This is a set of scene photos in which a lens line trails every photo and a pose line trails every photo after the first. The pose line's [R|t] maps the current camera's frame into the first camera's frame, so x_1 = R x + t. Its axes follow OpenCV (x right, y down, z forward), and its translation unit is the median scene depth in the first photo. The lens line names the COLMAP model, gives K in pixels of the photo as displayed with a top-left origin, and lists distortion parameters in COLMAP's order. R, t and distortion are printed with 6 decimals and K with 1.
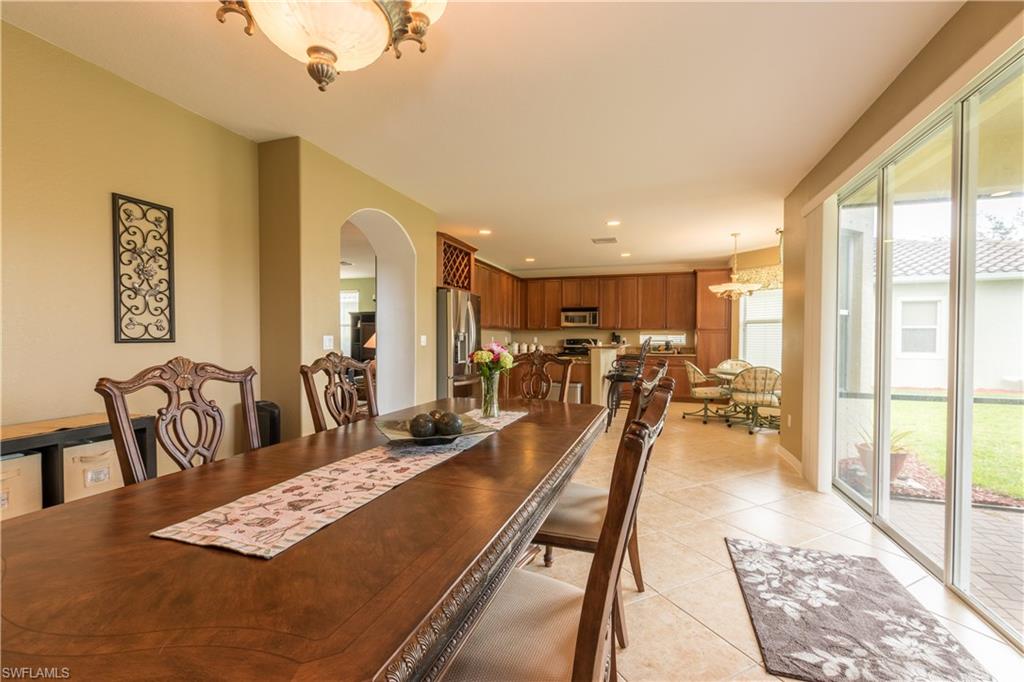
lens RADIAL K [[438.8, 0, 512.0], [0, 438.8, 341.0], [0, 0, 1]] dist [0.000614, 0.000159]
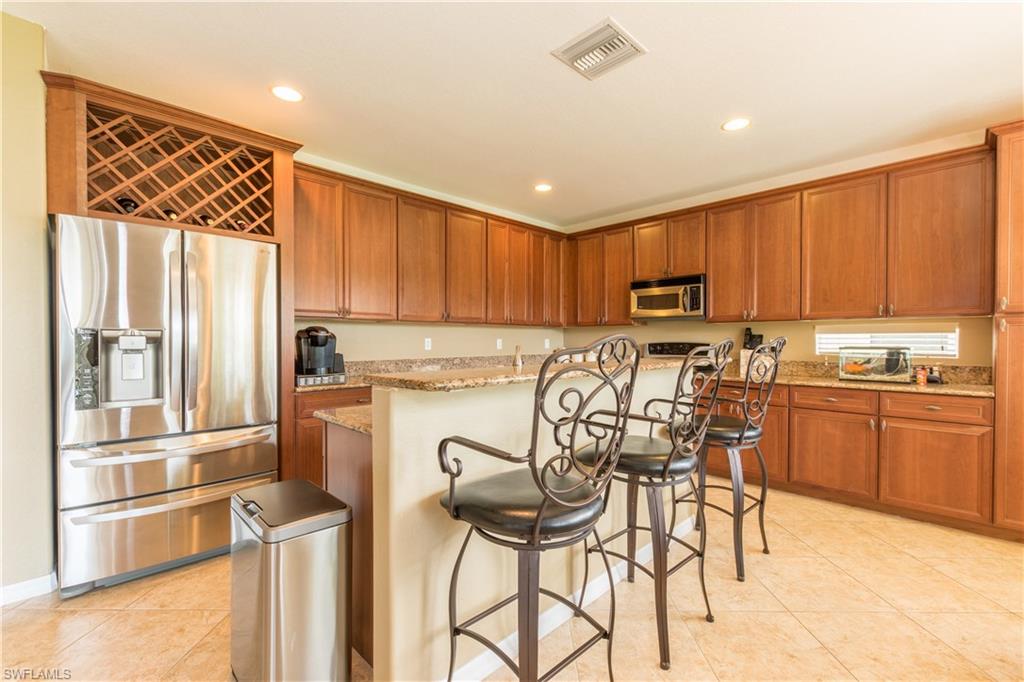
lens RADIAL K [[438.8, 0, 512.0], [0, 438.8, 341.0], [0, 0, 1]] dist [0.000614, 0.000159]
pose [[0.891088, -0.001469, -0.453829, 0.227097], [0.000255, 0.999996, -0.002735, -0.005319], [0.453831, 0.002322, 0.891085, 0.501189]]
